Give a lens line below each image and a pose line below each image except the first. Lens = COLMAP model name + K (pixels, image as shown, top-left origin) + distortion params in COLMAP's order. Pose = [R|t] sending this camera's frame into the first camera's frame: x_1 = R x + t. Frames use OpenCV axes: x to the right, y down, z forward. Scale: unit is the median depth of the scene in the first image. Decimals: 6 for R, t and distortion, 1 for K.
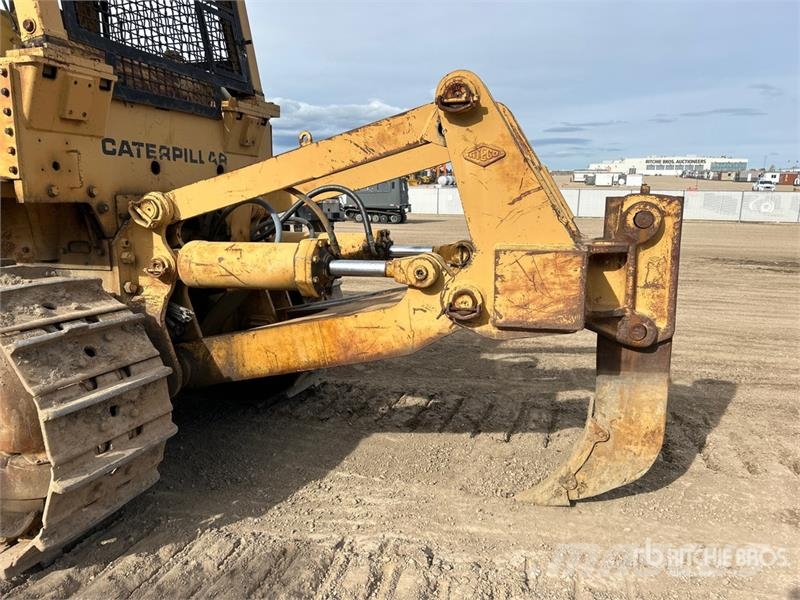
lens RADIAL K [[599.2, 0, 405.8], [0, 599.2, 296.1], [0, 0, 1]] dist [0.079314, -0.089853]
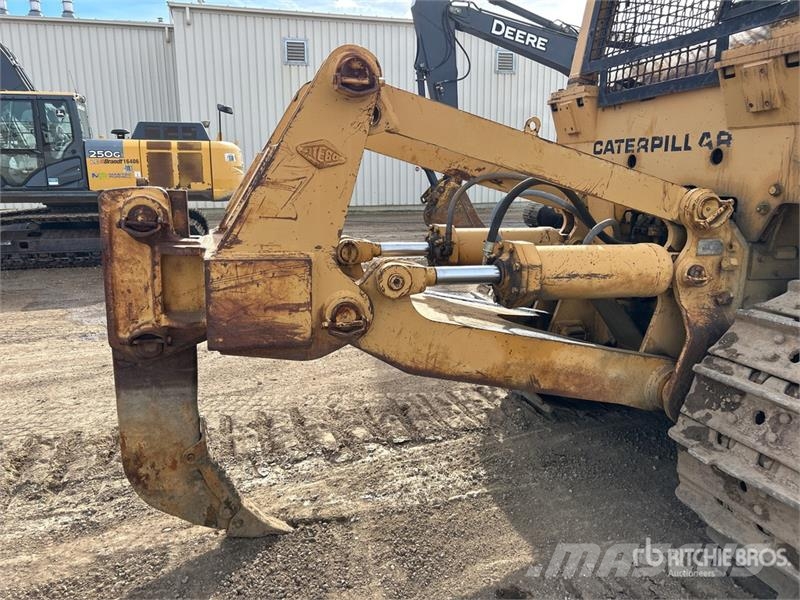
lens RADIAL K [[607.1, 0, 390.5], [0, 607.1, 299.8], [0, 0, 1]] dist [0.014342, -0.007089]
pose [[-0.850552, 0.095789, -0.517093, 0.476057], [-0.097992, 0.937183, 0.334792, -0.290260], [0.516680, 0.335428, -0.787737, 1.642729]]
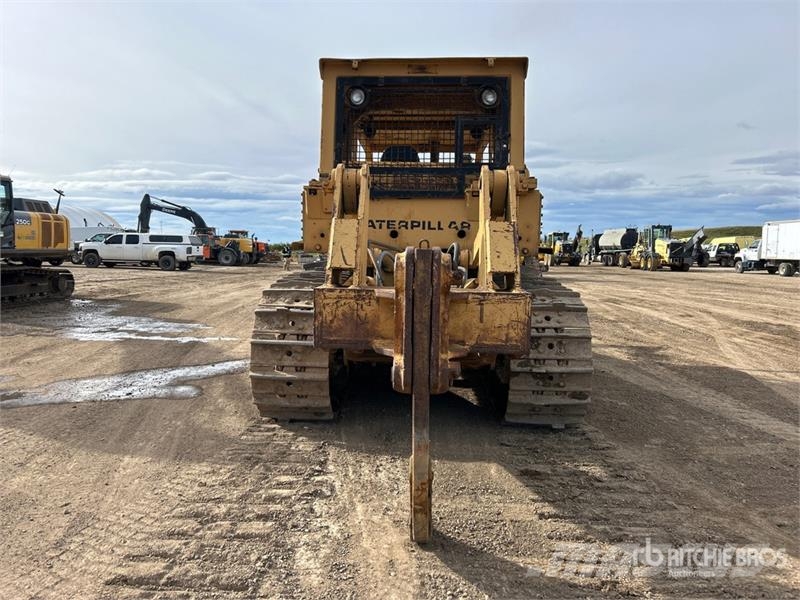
lens RADIAL K [[603.8, 0, 400.0], [0, 603.8, 300.0], [0, 0, 1]] dist [0.074424, -0.087958]
pose [[0.248193, 0.070699, -0.966127, 1.174745], [-0.174963, 0.984203, 0.027075, -0.080600], [0.952779, 0.162316, 0.256642, 0.609350]]
